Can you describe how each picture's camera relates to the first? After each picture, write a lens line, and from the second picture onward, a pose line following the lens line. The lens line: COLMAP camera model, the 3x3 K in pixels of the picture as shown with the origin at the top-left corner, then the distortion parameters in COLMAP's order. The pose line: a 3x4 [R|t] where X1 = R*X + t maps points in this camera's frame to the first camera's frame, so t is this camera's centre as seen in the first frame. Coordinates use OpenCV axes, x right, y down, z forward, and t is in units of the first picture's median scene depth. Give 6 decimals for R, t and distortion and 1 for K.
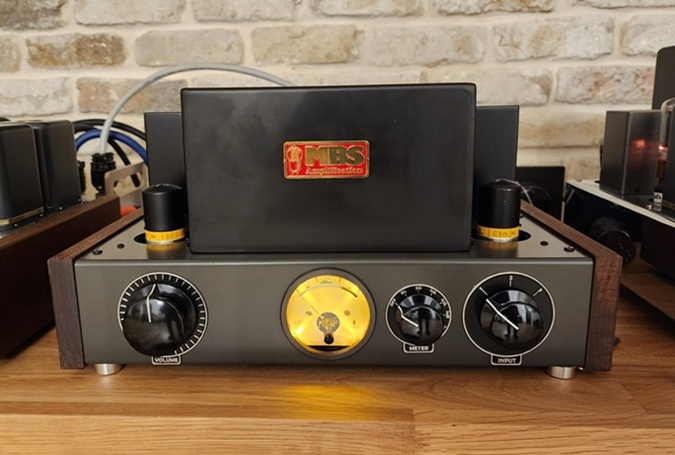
lens RADIAL K [[541.1, 0, 313.0], [0, 541.1, 214.2], [0, 0, 1]] dist [0.008117, -0.009078]
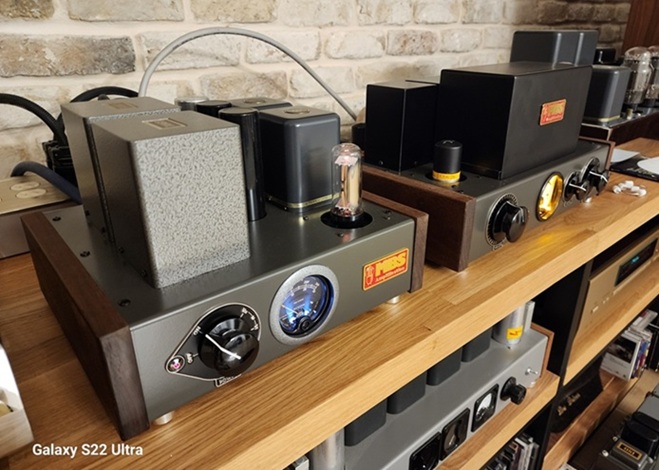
lens RADIAL K [[466.4, 0, 331.1], [0, 466.4, 228.2], [0, 0, 1]] dist [-0.004379, -0.007927]
pose [[0.726861, -0.254051, 0.638068, -1.444795], [0.127184, 0.962789, 0.238459, -0.175178], [-0.674905, -0.092174, 0.732125, 0.290696]]
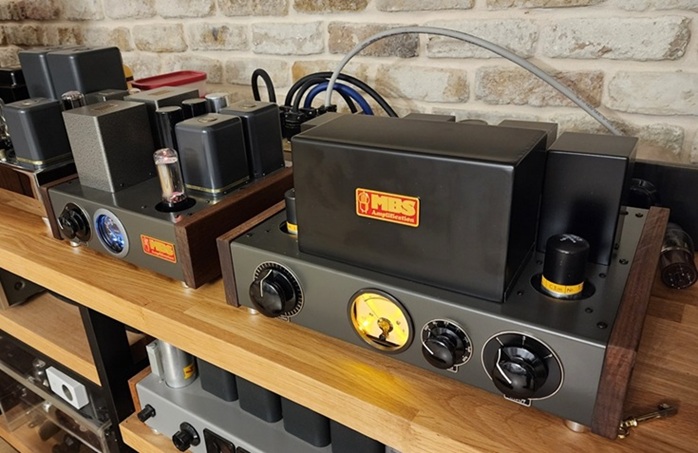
lens RADIAL K [[542.0, 0, 311.8], [0, 542.0, 225.8], [0, 0, 1]] dist [-0.001244, -0.006871]
pose [[0.847326, 0.186359, -0.497301, 0.447992], [-0.058897, 0.963608, 0.260751, -0.331228], [0.527796, -0.191651, 0.827466, -0.107573]]
